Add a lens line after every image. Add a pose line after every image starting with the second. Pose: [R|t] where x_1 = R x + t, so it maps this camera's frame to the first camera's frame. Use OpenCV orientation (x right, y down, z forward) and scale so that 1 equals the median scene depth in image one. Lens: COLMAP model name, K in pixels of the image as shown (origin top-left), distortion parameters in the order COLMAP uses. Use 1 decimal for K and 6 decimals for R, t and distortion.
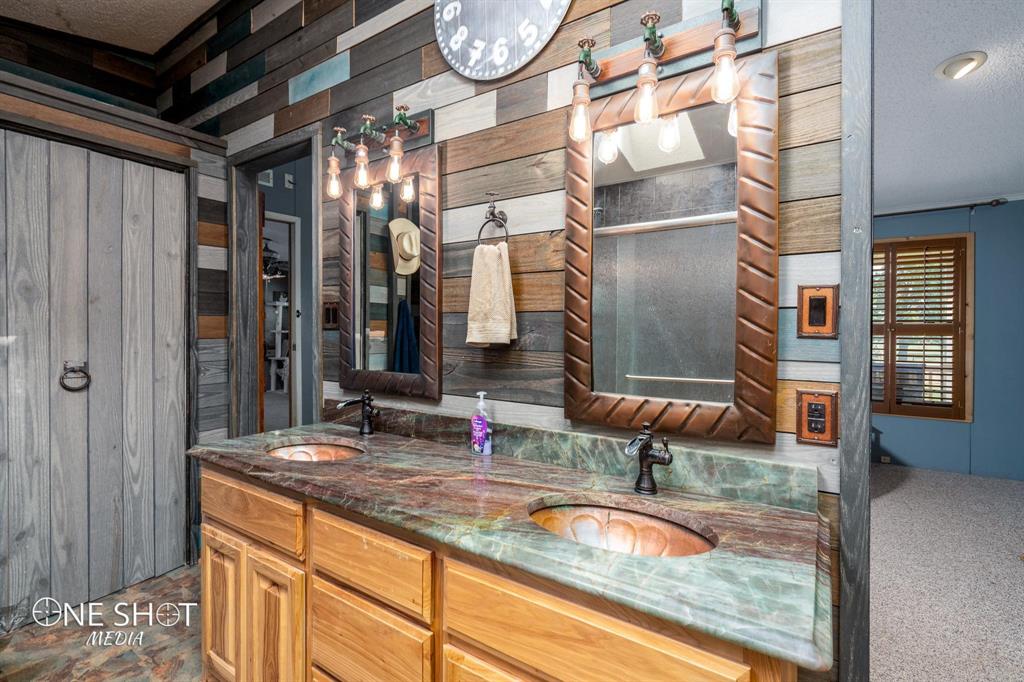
lens RADIAL K [[486.3, 0, 507.2], [0, 486.3, 332.1], [0, 0, 1]] dist [0.002640, 0.000915]
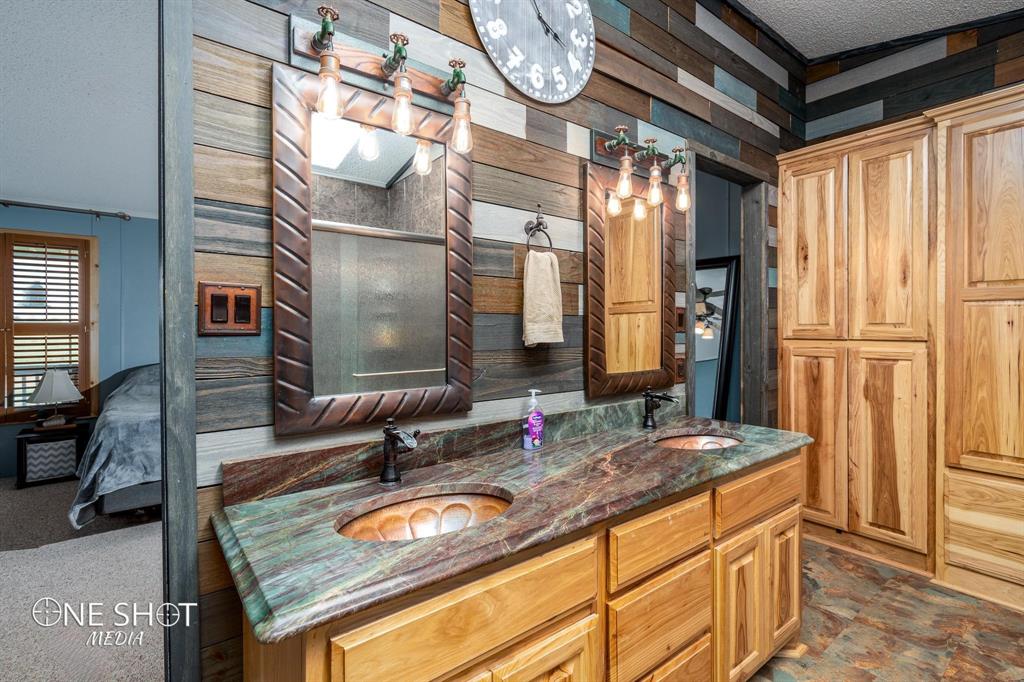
lens RADIAL K [[486.3, 0, 497.8], [0, 486.3, 328.7], [0, 0, 1]] dist [0.002640, 0.000915]
pose [[0.297915, -0.010060, 0.954539, -1.129078], [0.009873, 0.999923, 0.007457, -0.018818], [-0.954541, 0.007203, 0.297991, 0.789209]]
